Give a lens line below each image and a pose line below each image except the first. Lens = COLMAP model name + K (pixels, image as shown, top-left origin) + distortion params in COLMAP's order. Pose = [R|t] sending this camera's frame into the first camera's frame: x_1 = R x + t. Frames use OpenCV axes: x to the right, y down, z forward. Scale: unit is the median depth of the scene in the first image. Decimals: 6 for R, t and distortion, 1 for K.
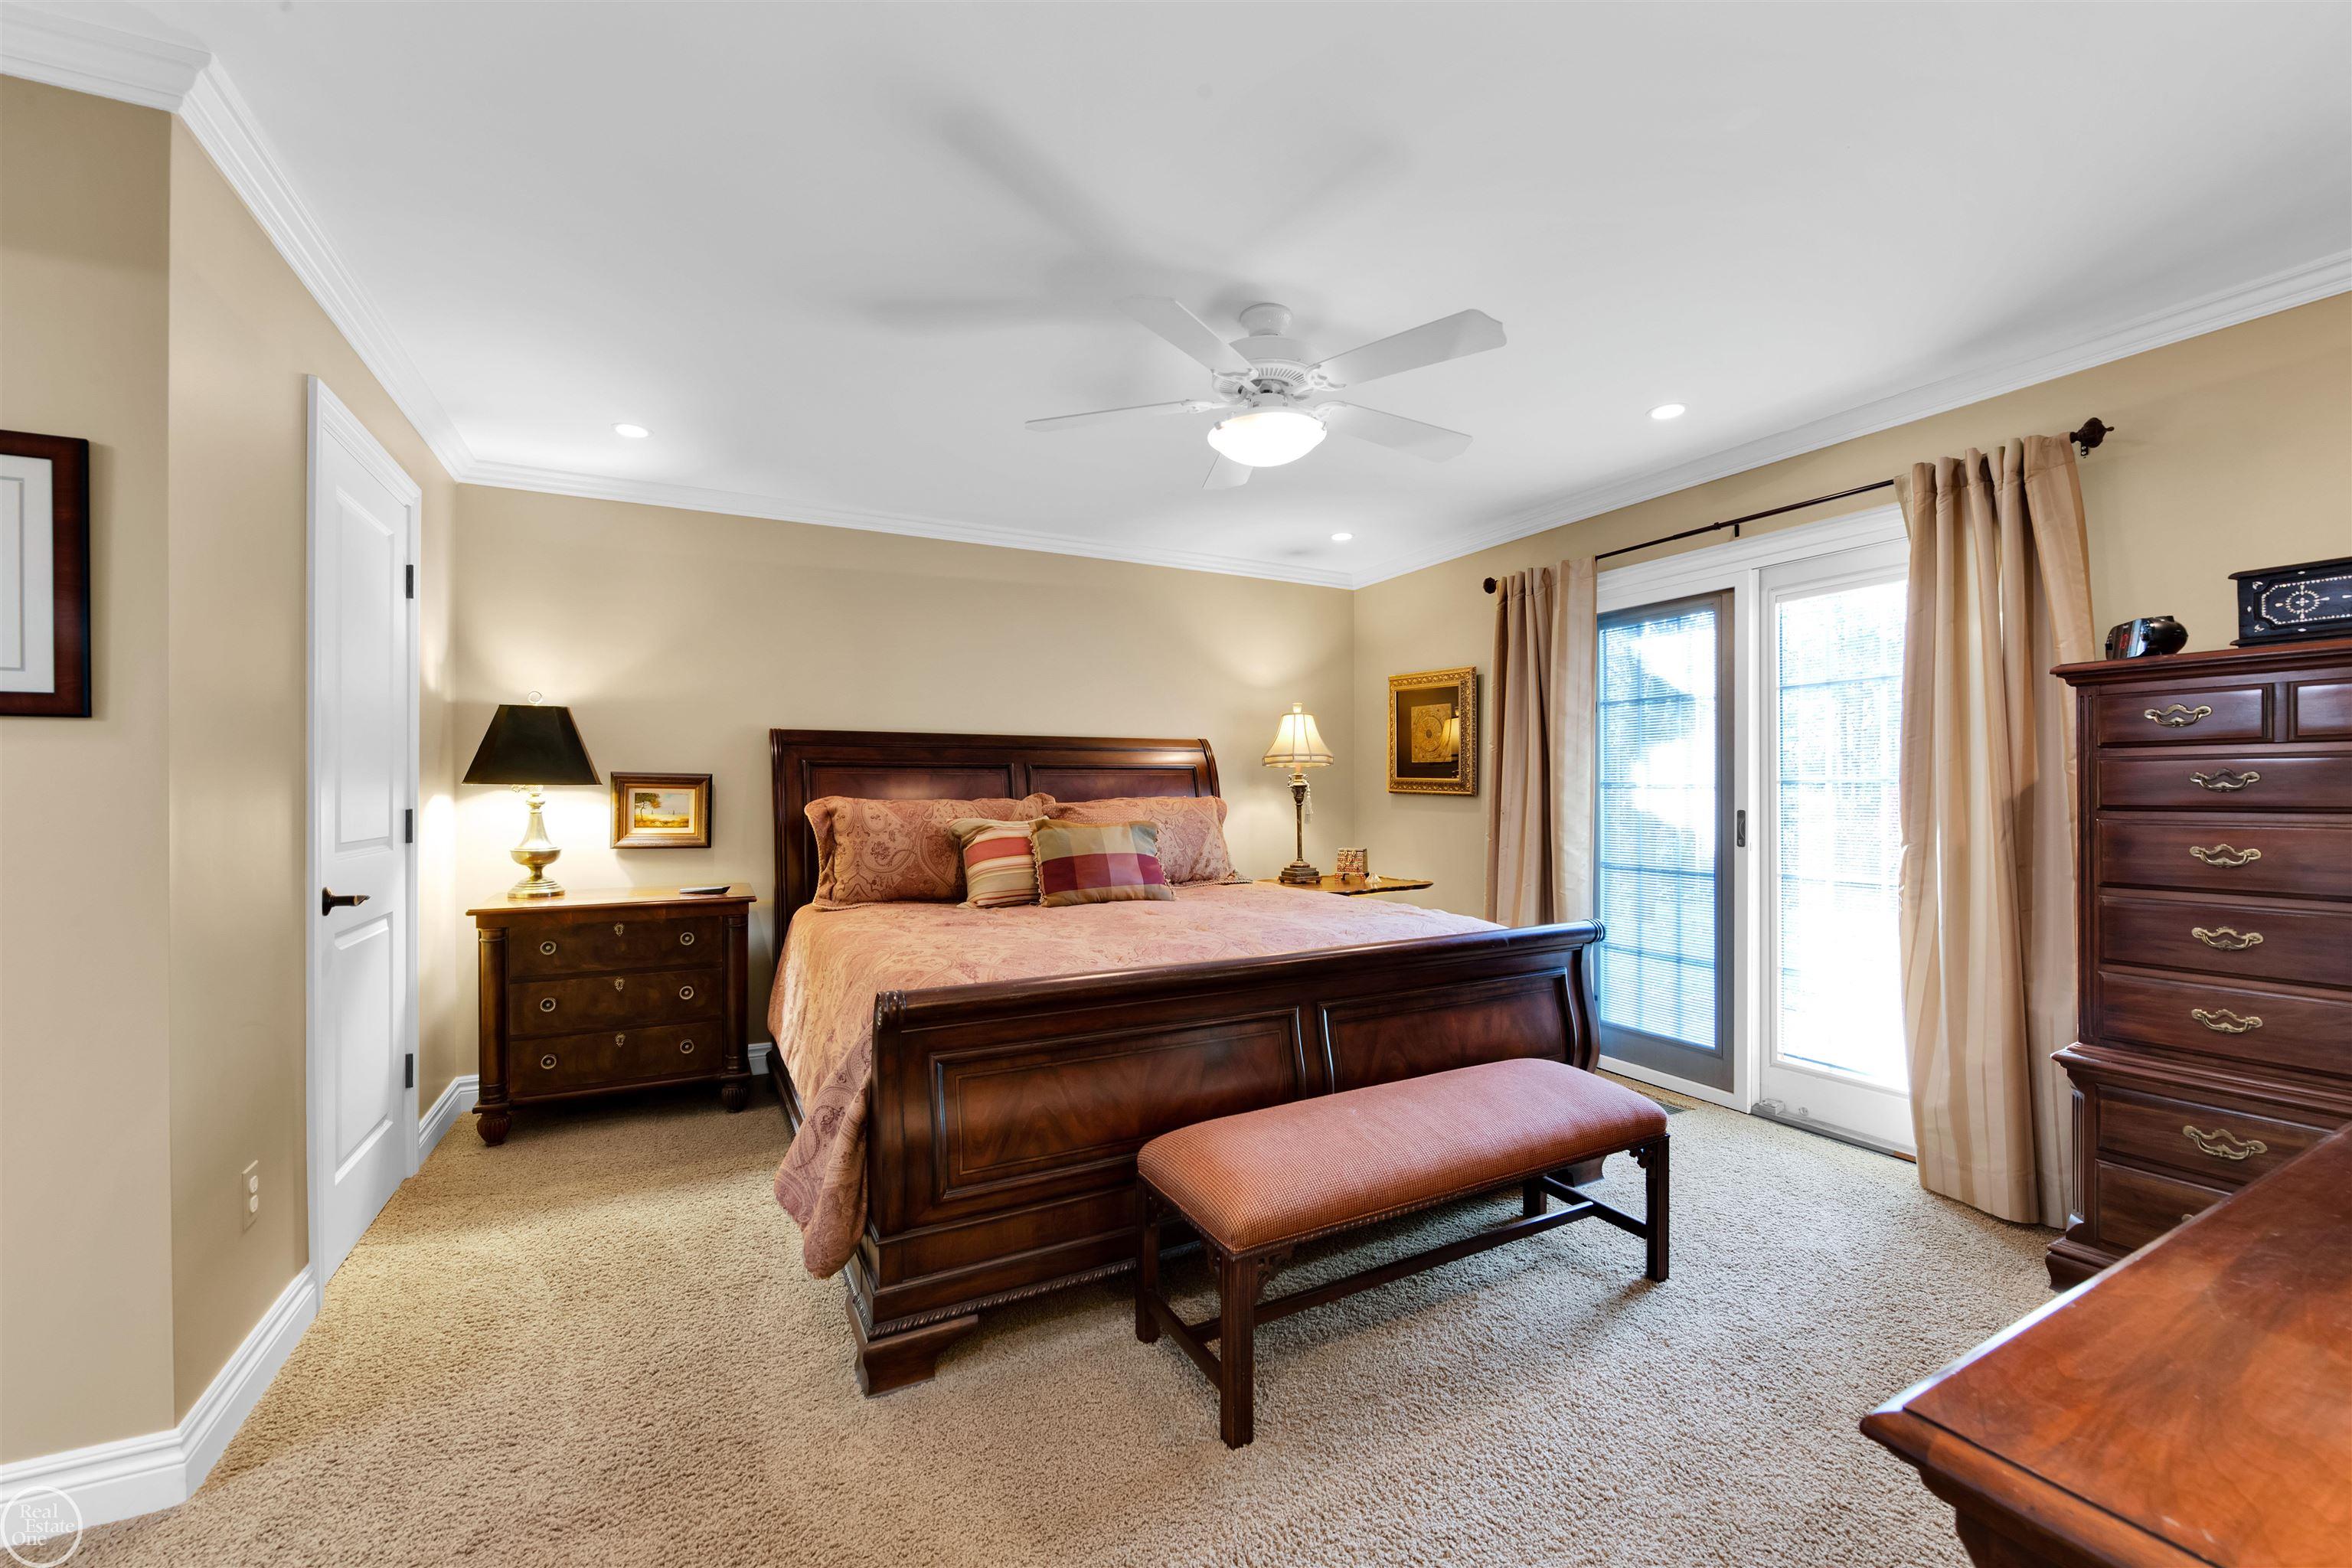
lens RADIAL K [[942.9, 0, 1186.0], [0, 942.9, 792.5], [0, 0, 1]] dist [-0.002140, -0.000158]
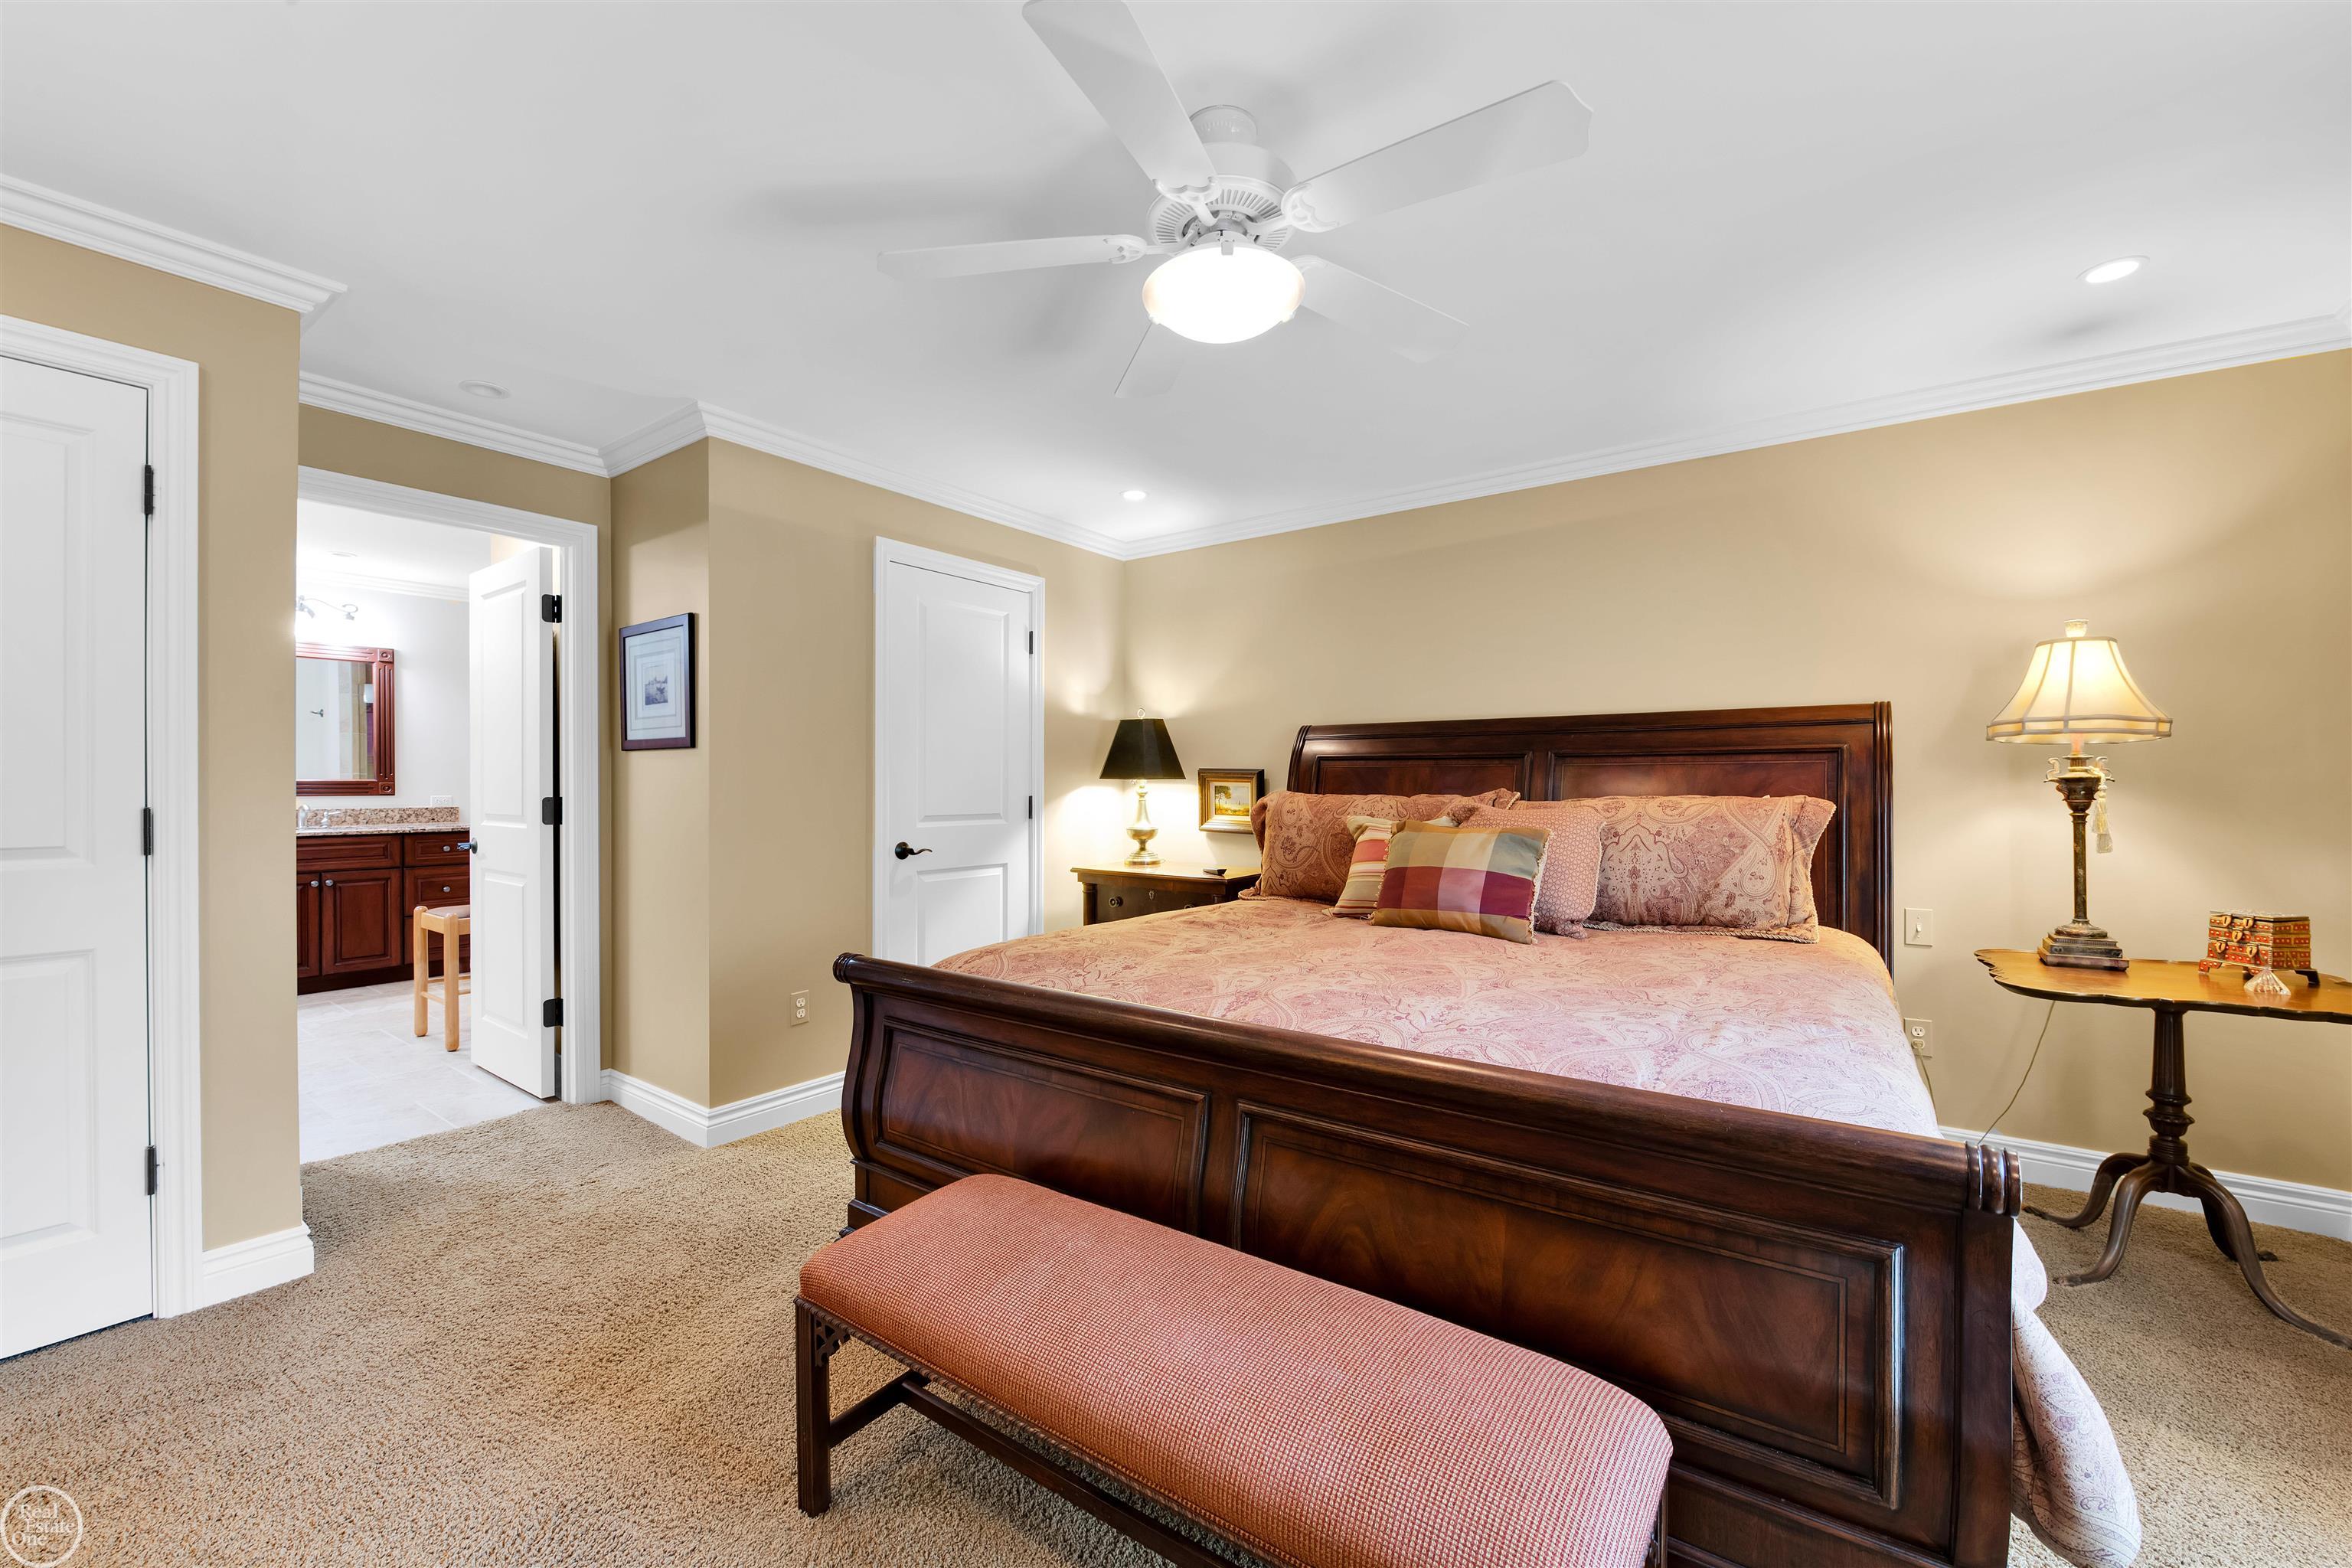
lens RADIAL K [[942.9, 0, 1177.5], [0, 942.9, 788.5], [0, 0, 1]] dist [-0.002140, -0.000158]
pose [[0.444254, 0.008502, -0.895861, 0.500849], [-0.003304, 0.999964, 0.007851, -0.005387], [0.895895, -0.000528, 0.444266, 0.446694]]
